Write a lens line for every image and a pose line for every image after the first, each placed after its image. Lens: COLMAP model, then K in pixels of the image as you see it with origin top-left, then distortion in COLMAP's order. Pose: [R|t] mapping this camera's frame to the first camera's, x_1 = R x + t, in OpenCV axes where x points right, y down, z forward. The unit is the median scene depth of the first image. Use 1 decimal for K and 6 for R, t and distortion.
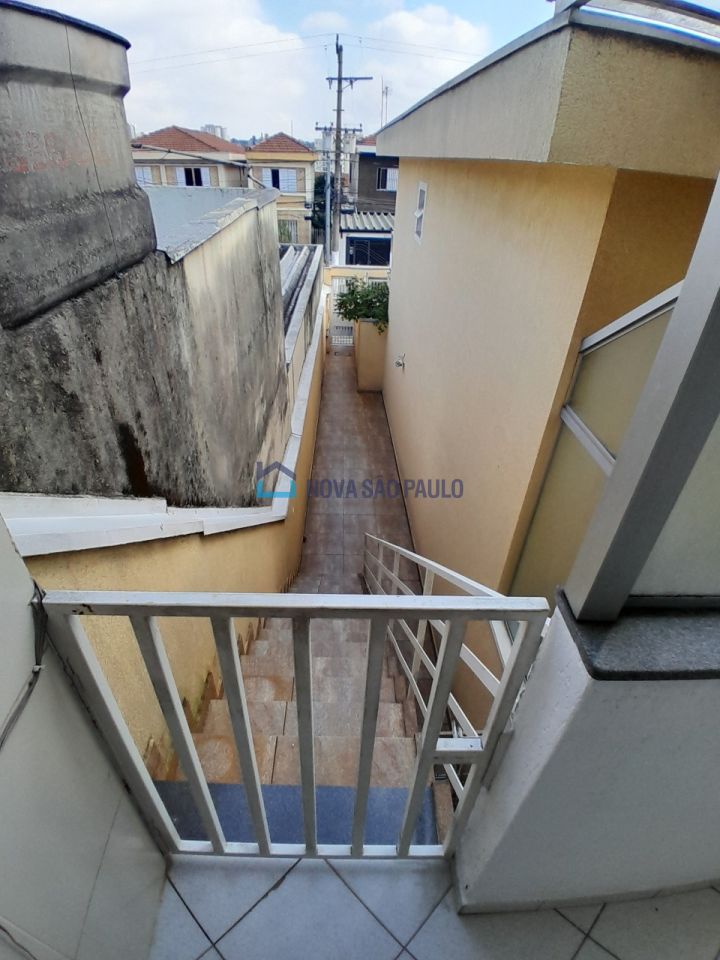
lens RADIAL K [[472.2, 0, 360.0], [0, 472.2, 480.0], [0, 0, 1]] dist [0.003941, -0.045132]
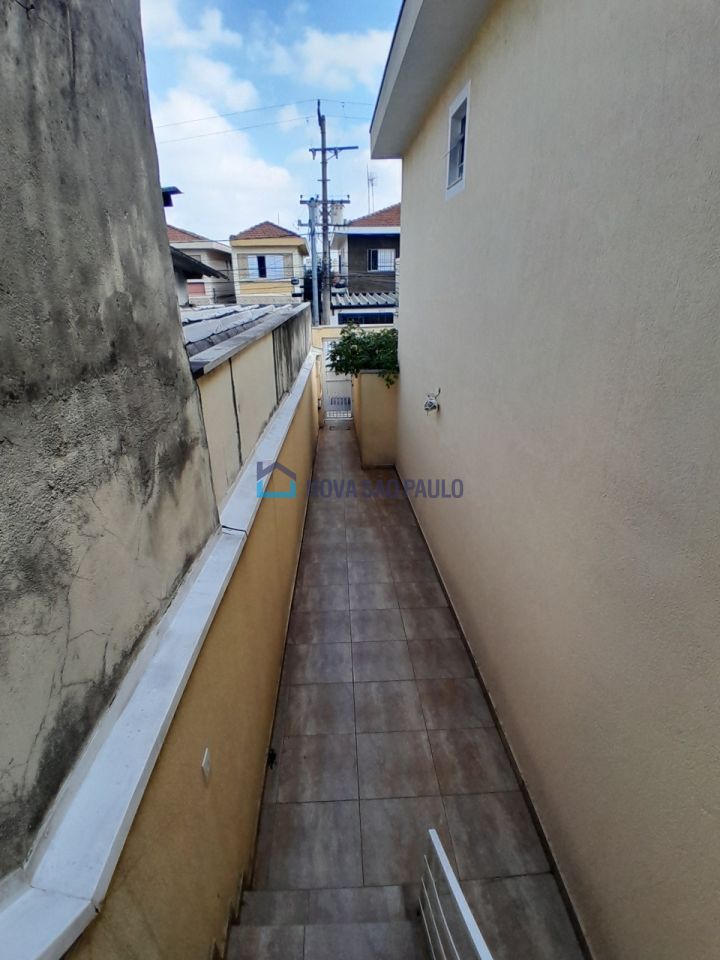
lens RADIAL K [[472.2, 0, 360.0], [0, 472.2, 480.0], [0, 0, 1]] dist [0.003941, -0.045132]
pose [[0.998585, -0.053133, 0.002221, -0.010777], [0.052525, 0.978922, -0.197365, -0.024616], [0.008313, 0.197202, 0.980328, 0.284283]]
